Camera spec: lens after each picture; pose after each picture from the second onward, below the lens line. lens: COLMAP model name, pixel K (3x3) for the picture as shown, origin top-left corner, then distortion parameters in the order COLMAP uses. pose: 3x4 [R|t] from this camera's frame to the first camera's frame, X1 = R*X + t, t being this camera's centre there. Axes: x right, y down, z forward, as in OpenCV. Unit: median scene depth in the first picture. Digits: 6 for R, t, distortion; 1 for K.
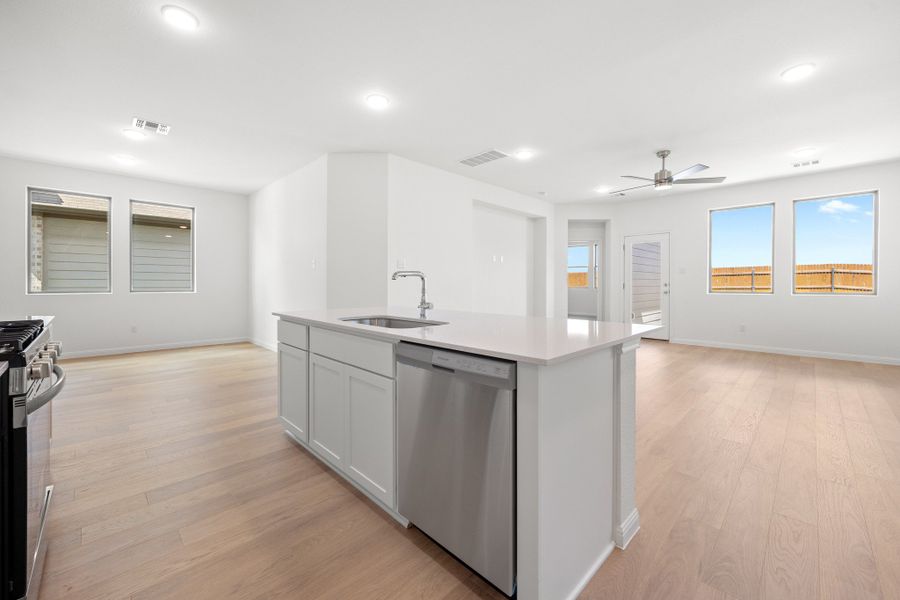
lens RADIAL K [[361.0, 0, 432.4], [0, 361.0, 286.8], [0, 0, 1]] dist [-0.010635, 0.000836]
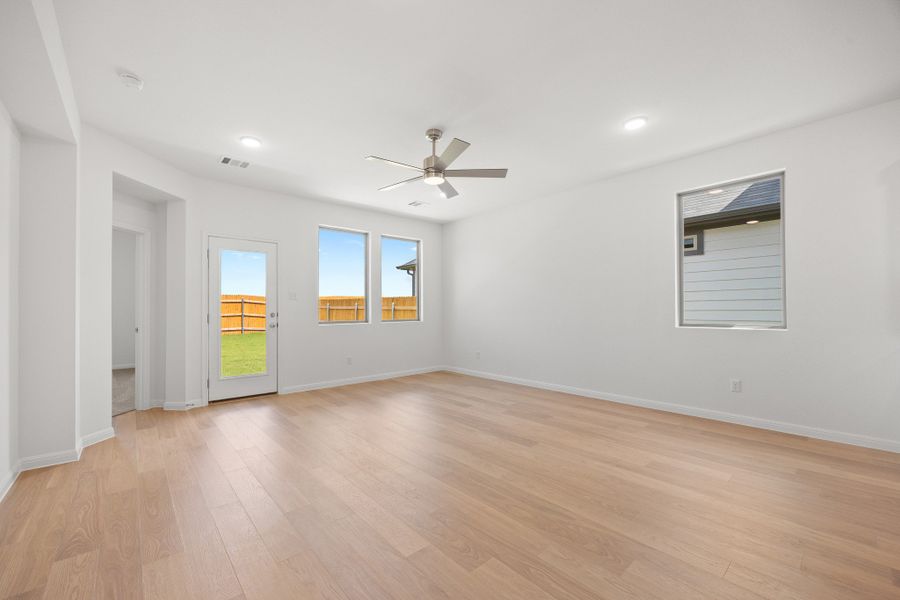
lens RADIAL K [[361.0, 0, 446.9], [0, 361.0, 306.7], [0, 0, 1]] dist [-0.010635, 0.000836]
pose [[0.037407, 0.009219, 0.999258, -0.063324], [0.016452, 0.999816, -0.009841, -0.011371], [-0.999165, 0.016808, 0.037249, 0.756476]]
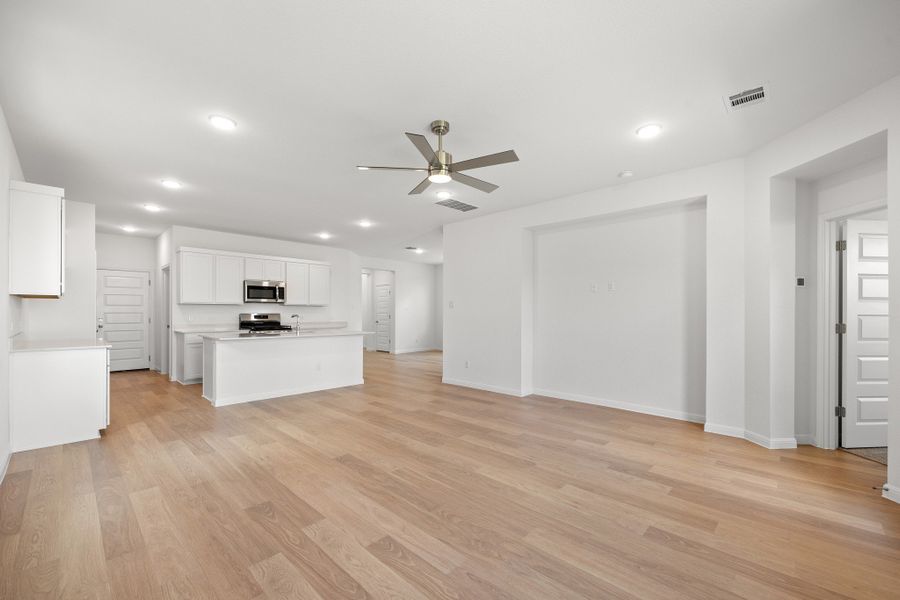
lens RADIAL K [[375.0, 0, 475.7], [0, 375.0, 309.4], [0, 0, 1]] dist [-0.009822, 0.000200]
pose [[0.084726, -0.008467, -0.996368, 1.050668], [-0.010233, 0.999904, -0.009367, -0.027121], [0.996352, 0.010990, 0.084631, 0.802013]]
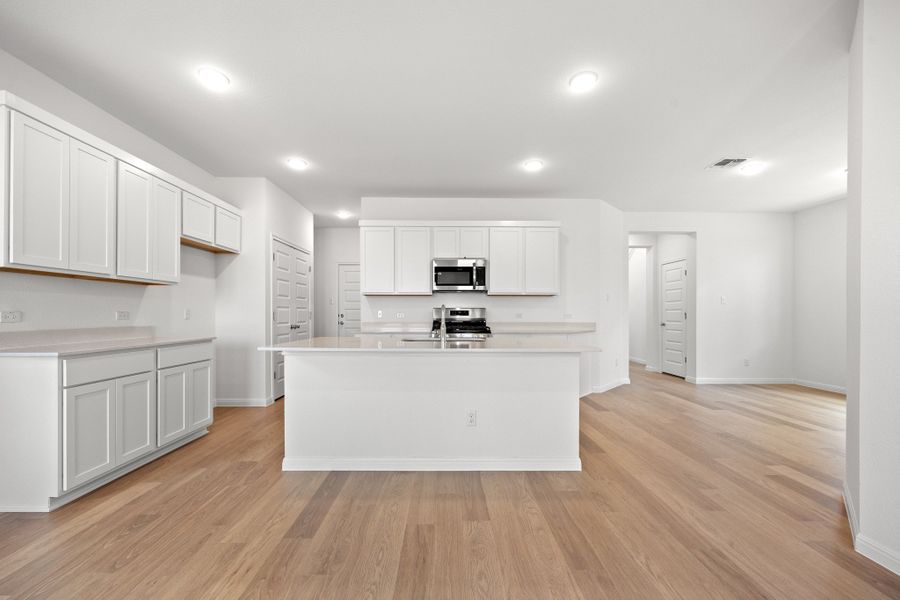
lens RADIAL K [[375.0, 0, 446.3], [0, 375.0, 315.6], [0, 0, 1]] dist [-0.009822, 0.000200]
pose [[-0.680726, 0.002264, -0.732535, 0.362044], [-0.009719, 0.999879, 0.012122, -0.009437], [0.732474, 0.015371, -0.680622, 0.754664]]
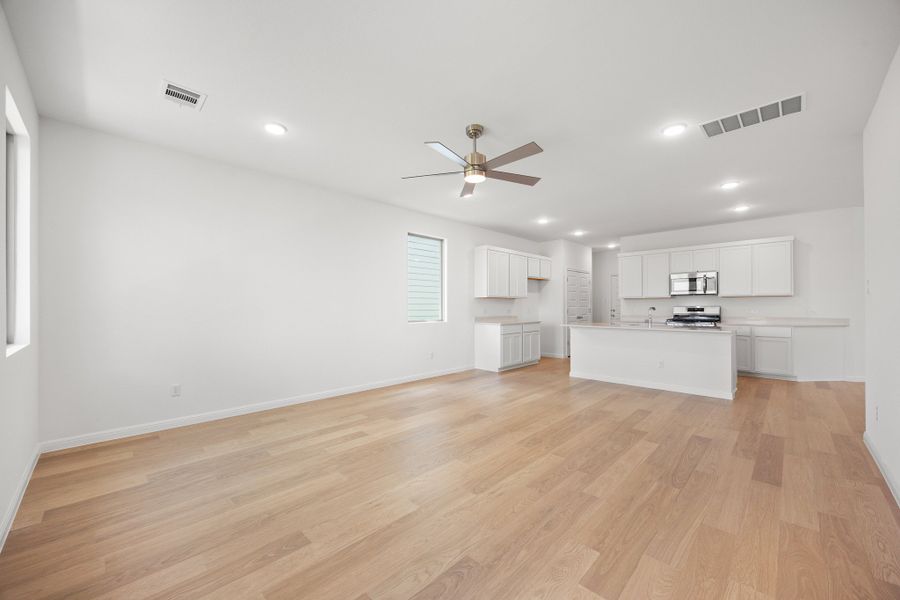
lens RADIAL K [[343.2, 0, 433.1], [0, 343.2, 307.3], [0, 0, 1]] dist [-0.011780, -0.000387]
pose [[-0.999987, 0.003950, -0.003303, 0.574616], [0.003908, 0.999914, 0.012514, -0.031277], [0.003352, 0.012501, -0.999916, 1.322366]]
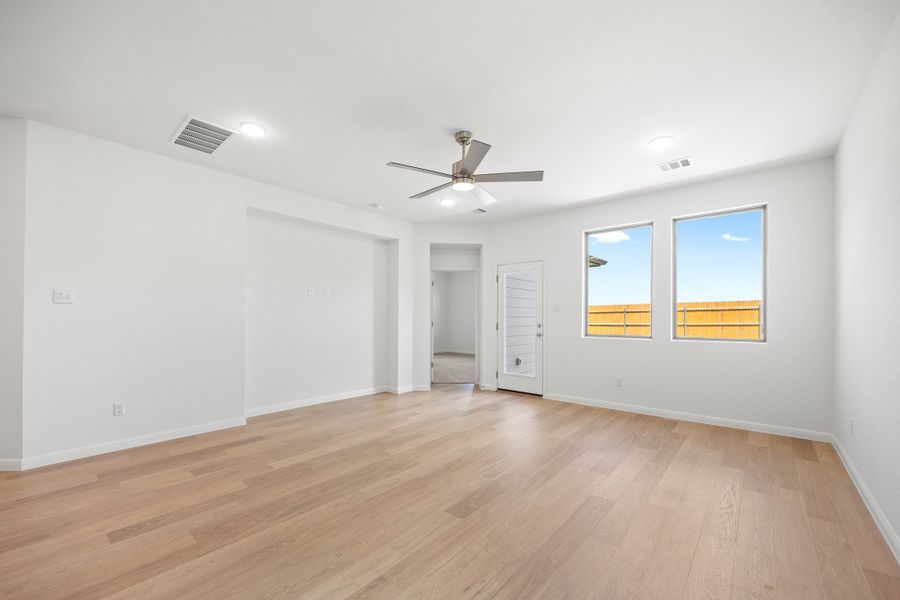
lens RADIAL K [[361.0, 0, 436.2], [0, 361.0, 317.9], [0, 0, 1]] dist [-0.010635, 0.000836]
pose [[0.996010, 0.003016, 0.089190, 0.420940], [-0.002397, 0.999972, -0.007054, -0.020161], [-0.089209, 0.006812, 0.995990, 0.264865]]
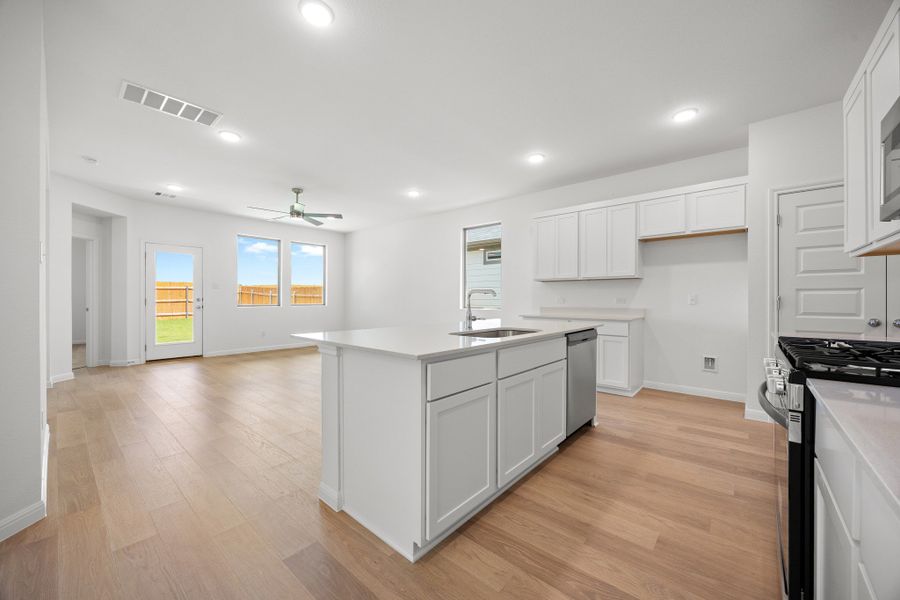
lens RADIAL K [[343.2, 0, 467.7], [0, 343.2, 300.2], [0, 0, 1]] dist [-0.011780, -0.000387]
pose [[-0.122735, -0.005057, 0.992427, -0.446747], [0.006743, 0.999960, 0.005929, -0.005168], [-0.992417, 0.007420, -0.122695, 0.458424]]
